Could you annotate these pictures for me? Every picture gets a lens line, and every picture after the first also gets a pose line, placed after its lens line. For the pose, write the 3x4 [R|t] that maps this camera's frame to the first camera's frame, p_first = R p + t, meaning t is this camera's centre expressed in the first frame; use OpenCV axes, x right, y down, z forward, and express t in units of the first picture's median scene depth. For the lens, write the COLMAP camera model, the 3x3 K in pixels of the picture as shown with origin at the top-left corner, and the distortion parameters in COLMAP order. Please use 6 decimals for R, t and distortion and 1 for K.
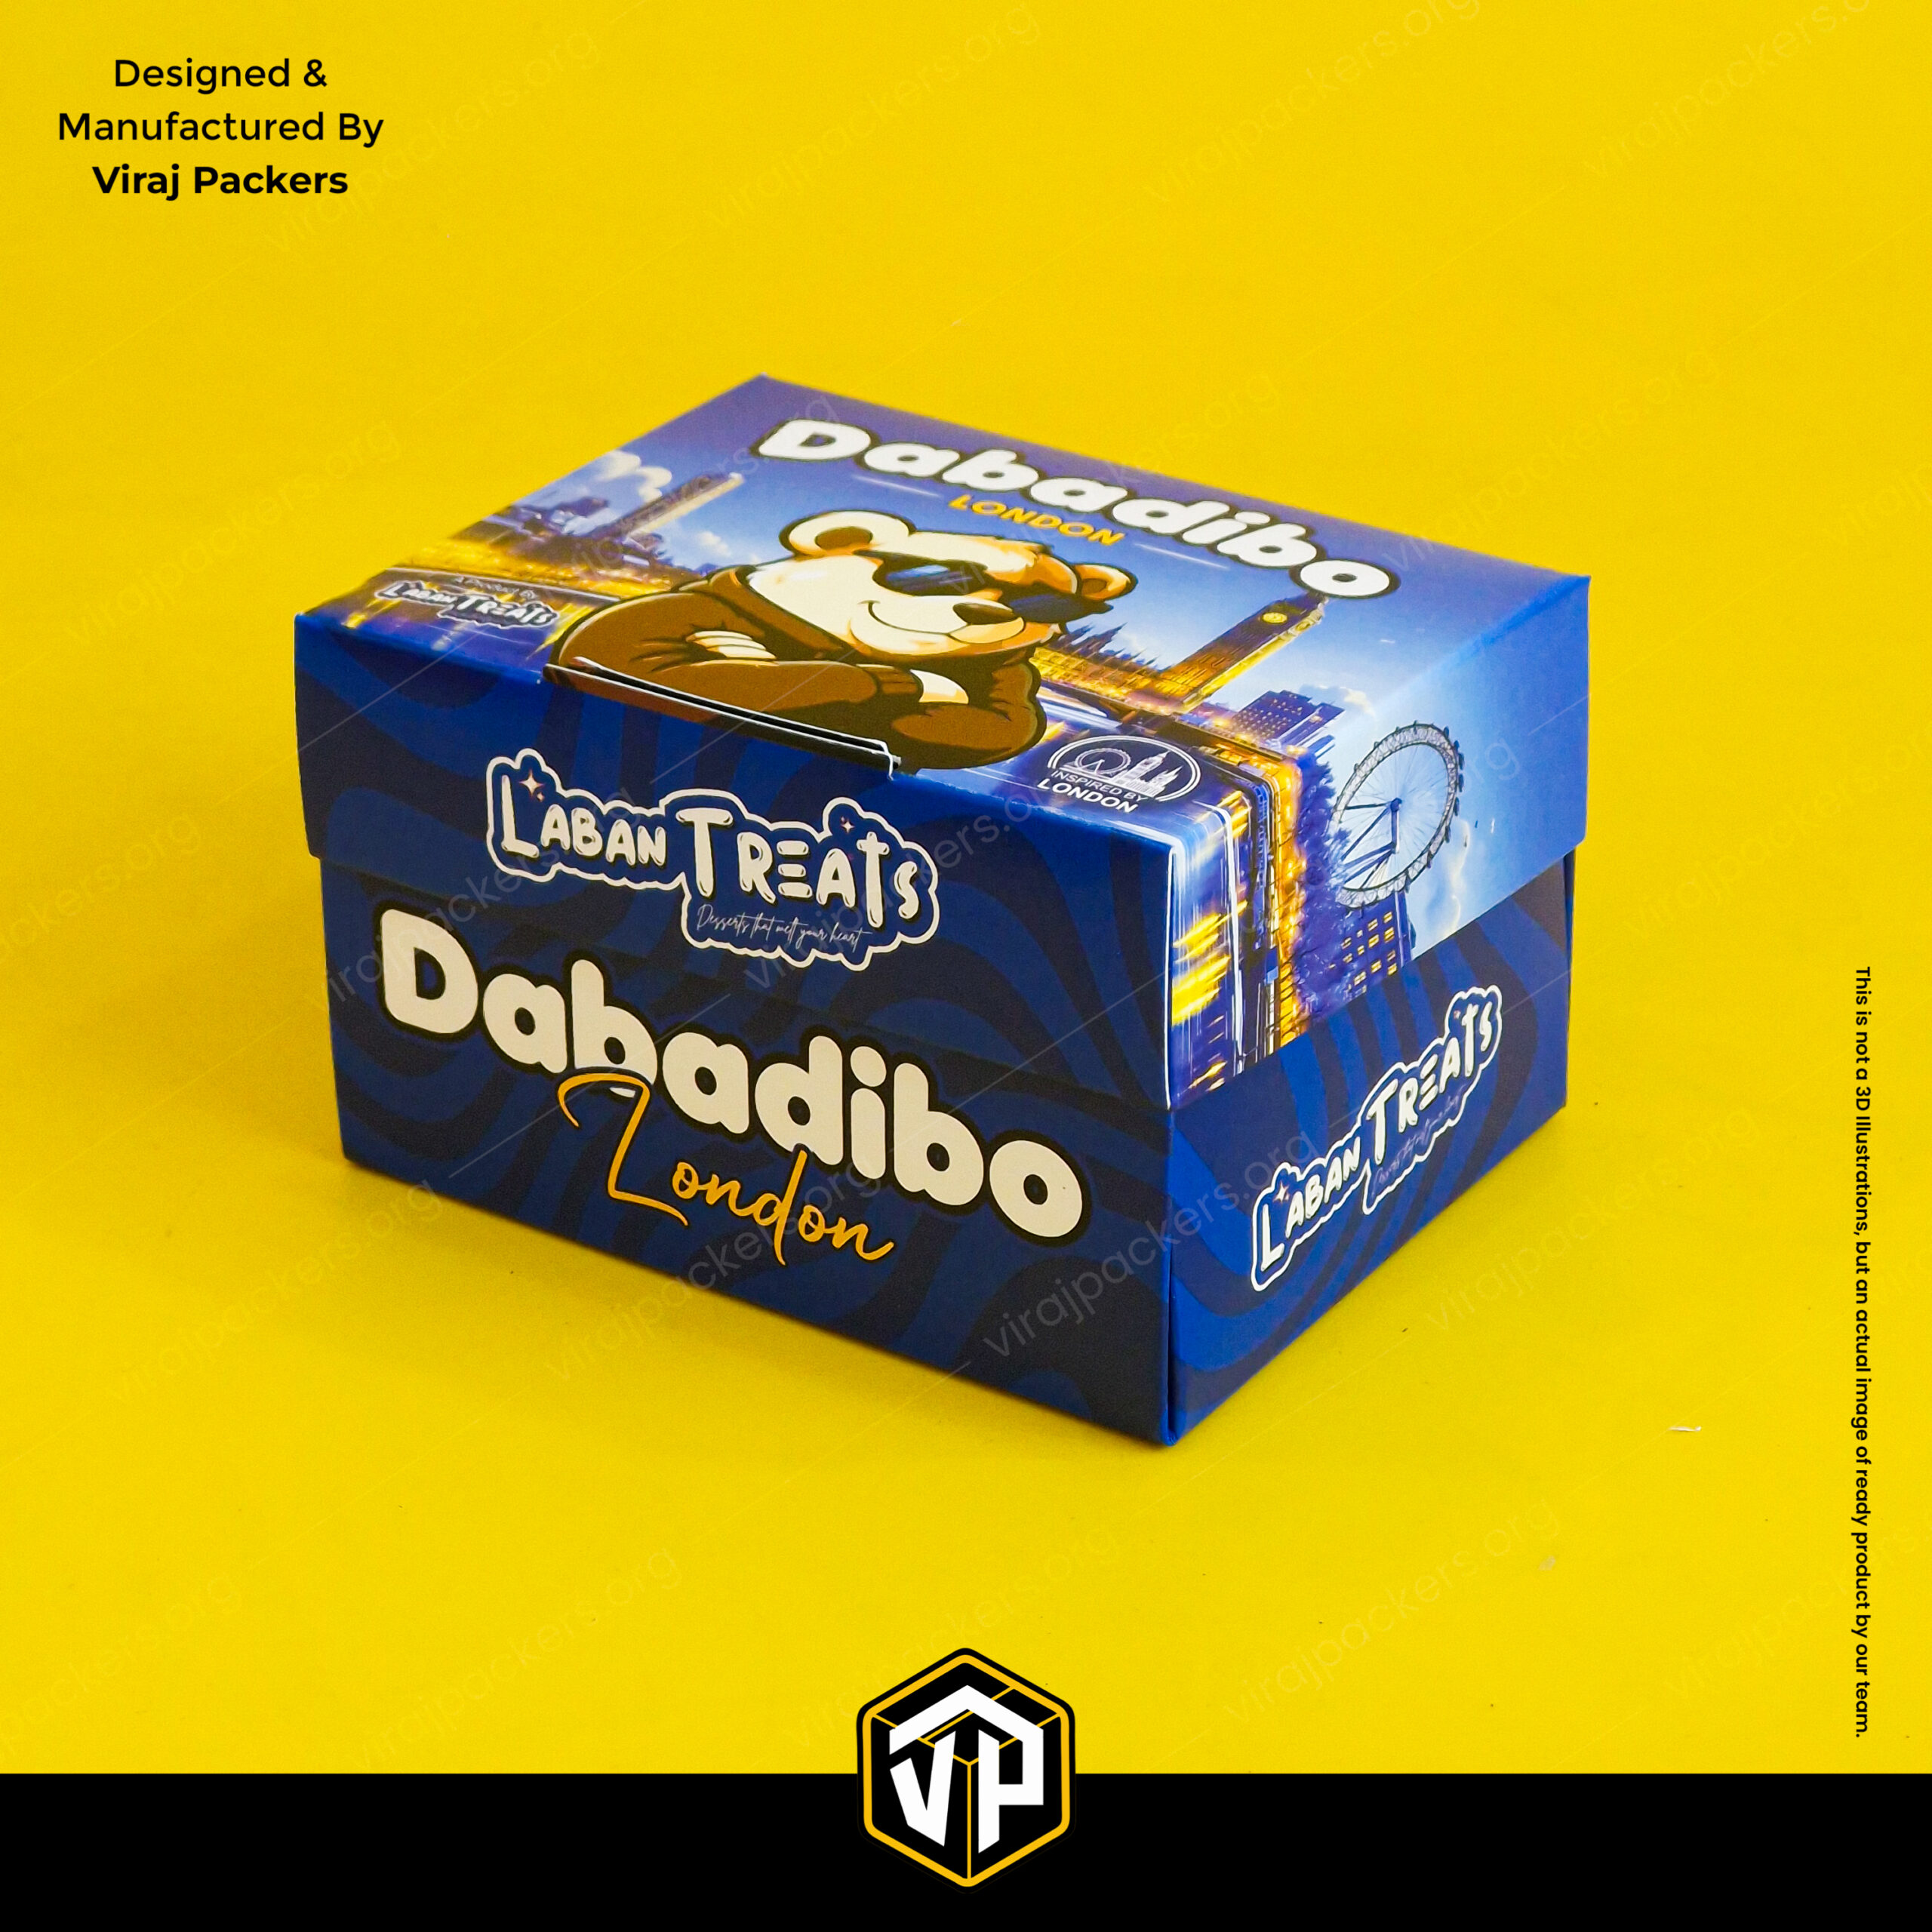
lens RADIAL K [[5849.7, 0, 959.7], [0, 5849.7, 969.3], [0, 0, 1]] dist [-0.478786, 0.000000]
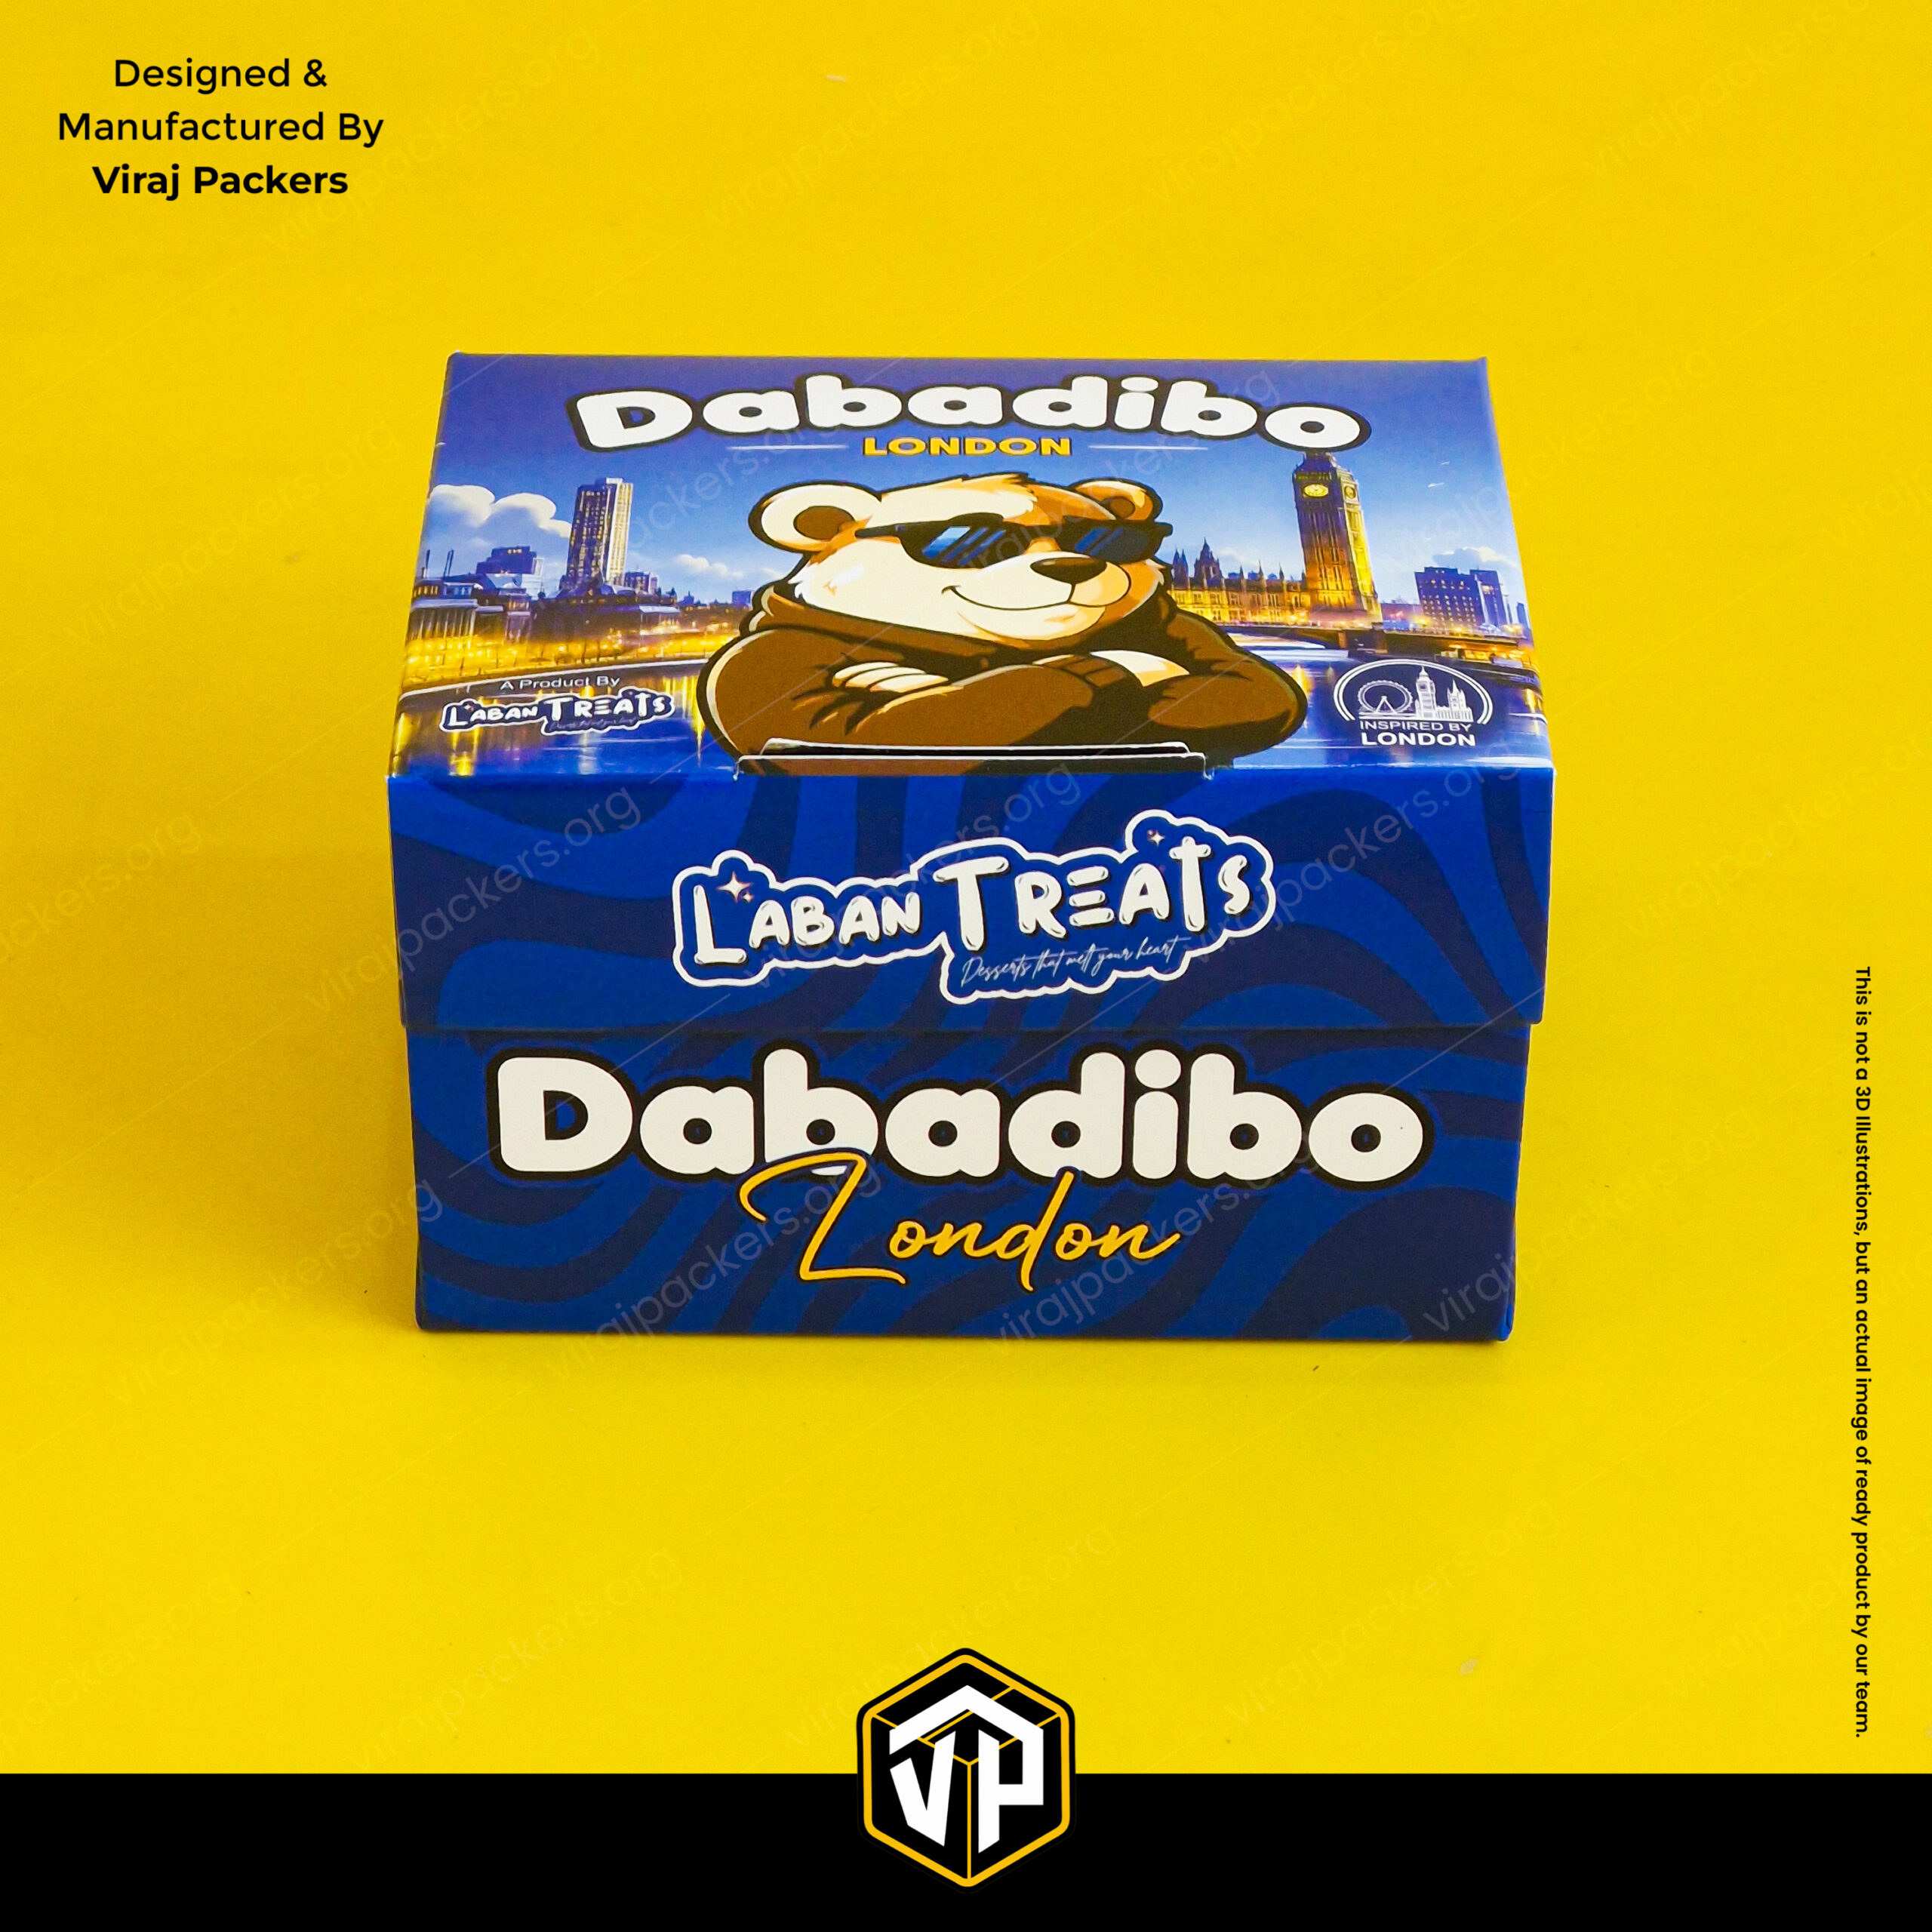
lens RADIAL K [[5849.7, 0, 948.1], [0, 5849.7, 965.6], [0, 0, 1]] dist [-0.478786, 0.000000]
pose [[0.832917, -0.303995, 0.462424, -0.469064], [0.245117, 0.951829, 0.184225, -0.179154], [-0.496152, -0.040096, 0.867309, 0.195580]]
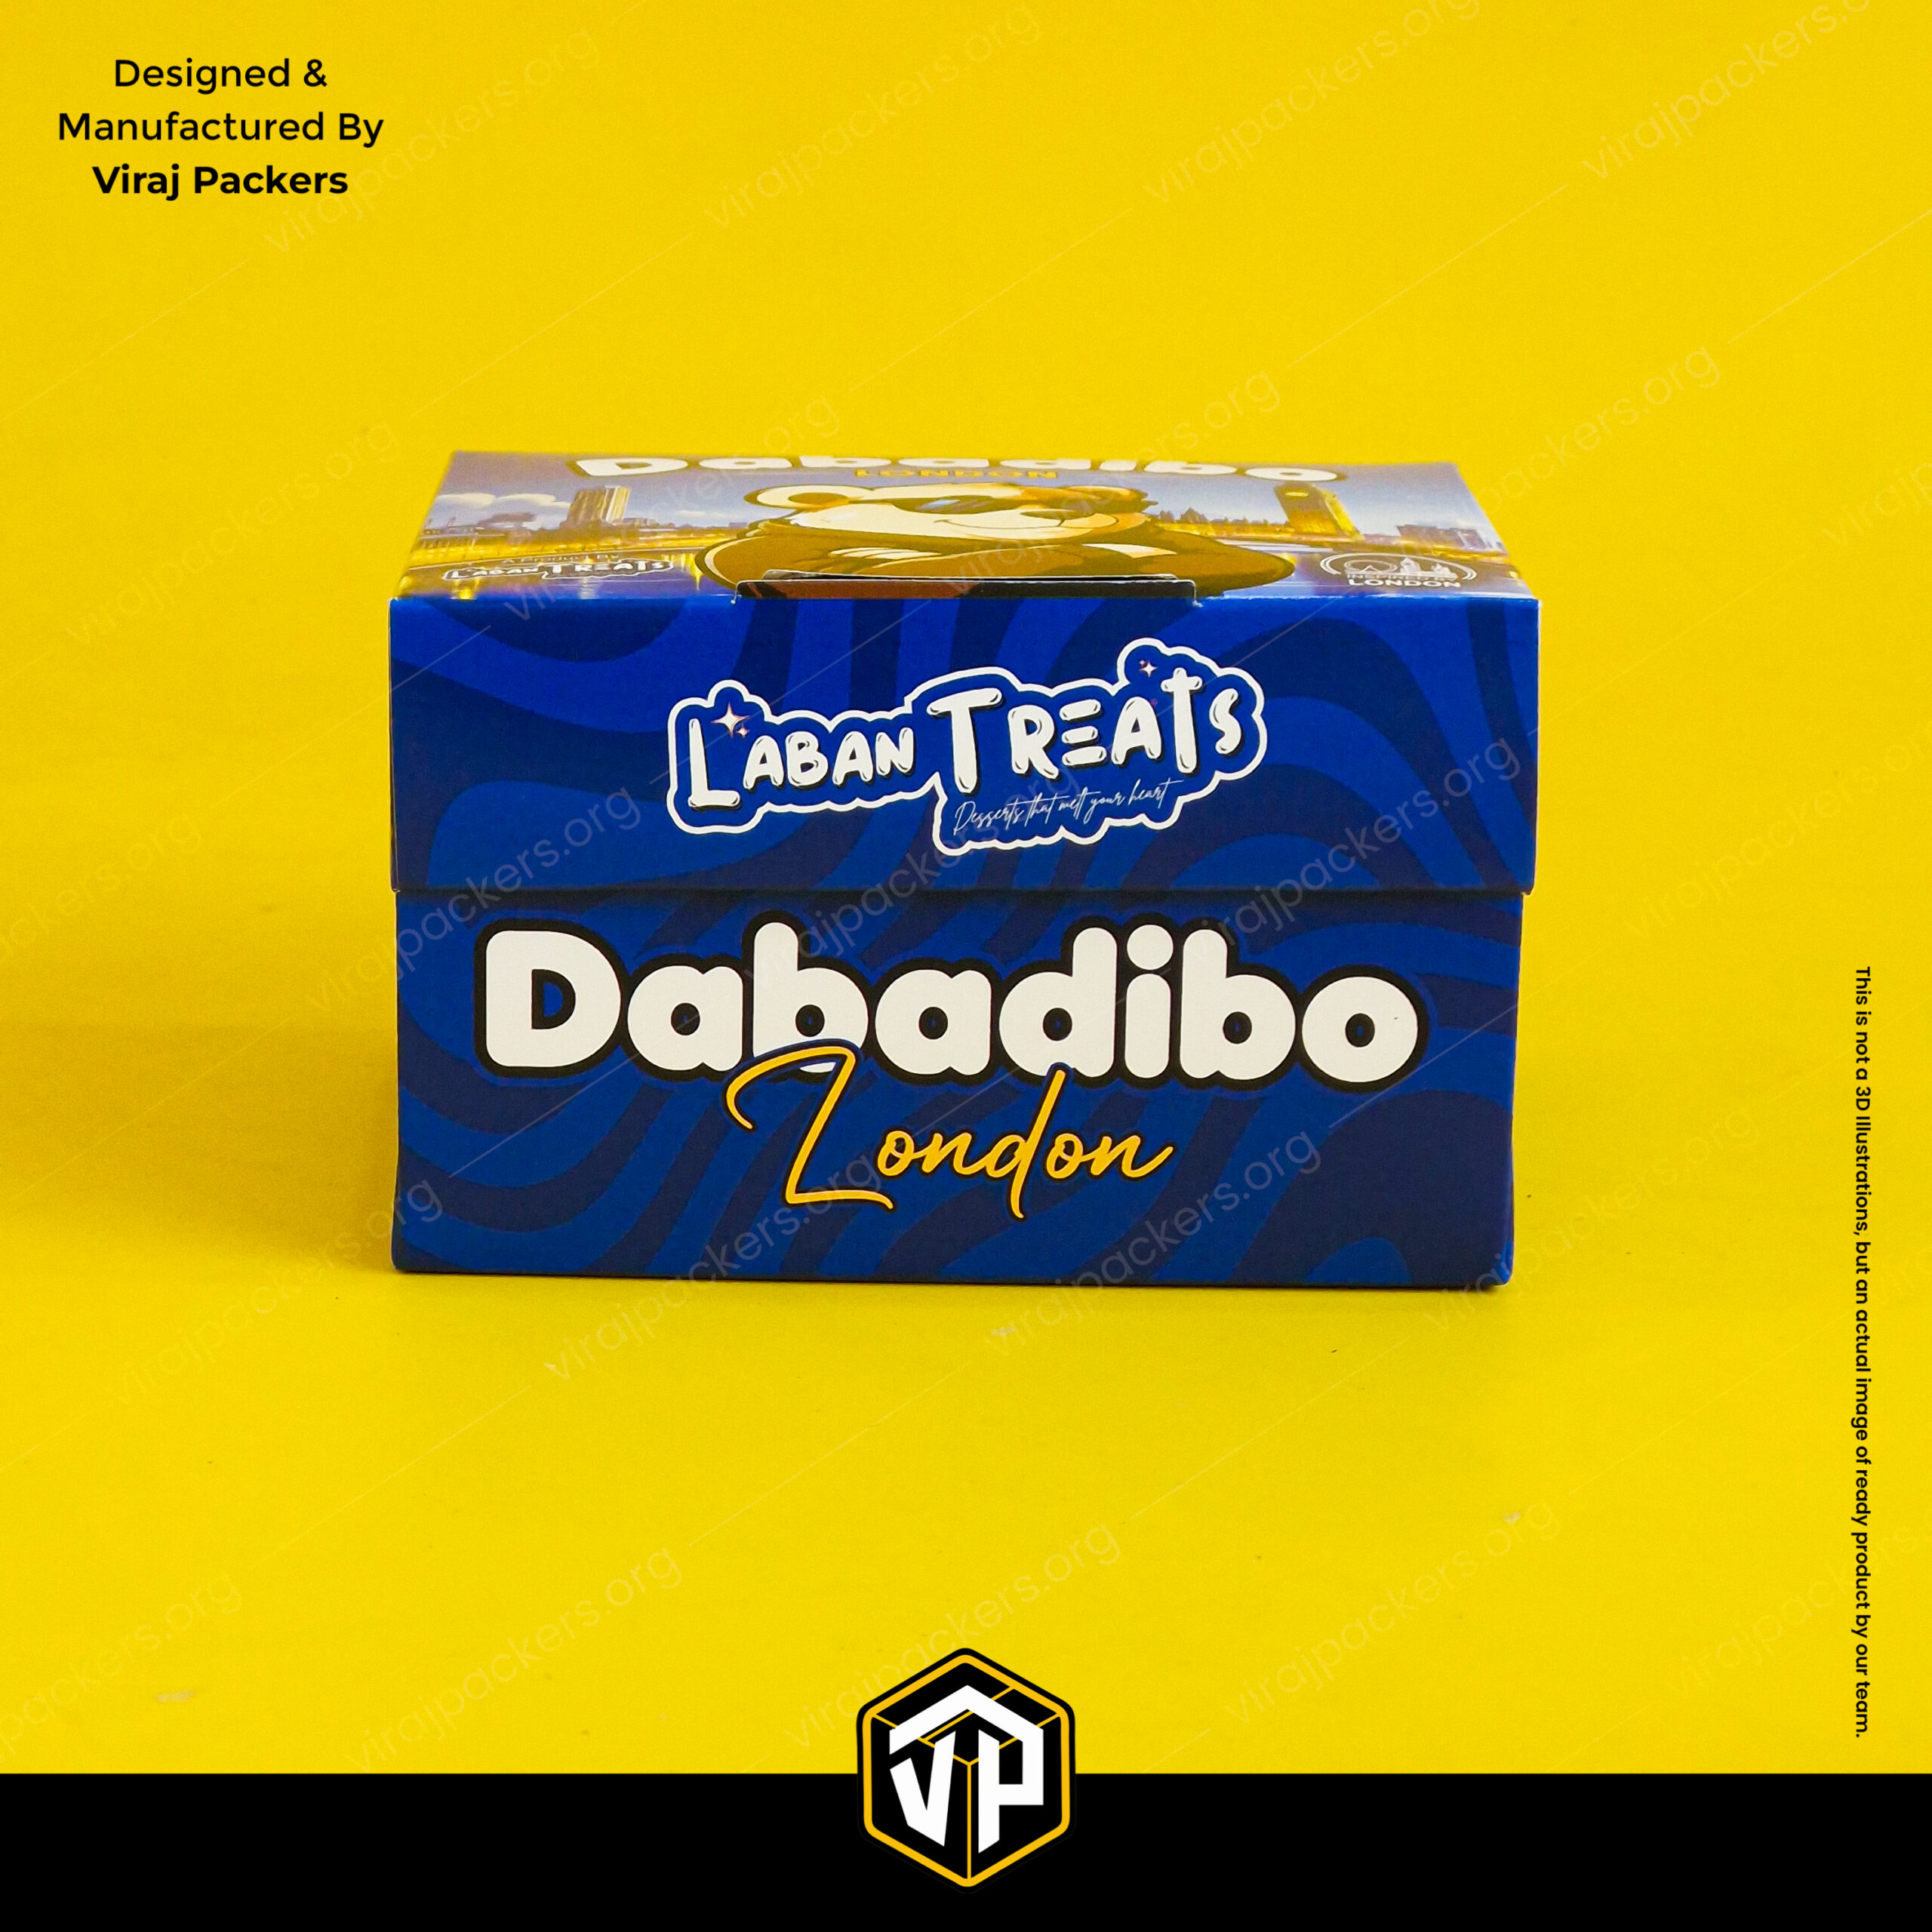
lens RADIAL K [[5849.7, 0, 985.3], [0, 5849.7, 969.9], [0, 0, 1]] dist [-0.478786, 0.000000]
pose [[0.823262, -0.130198, 0.552528, -0.550167], [0.241595, 0.961152, -0.133488, 0.137346], [-0.513684, 0.243384, 0.822735, 0.237120]]
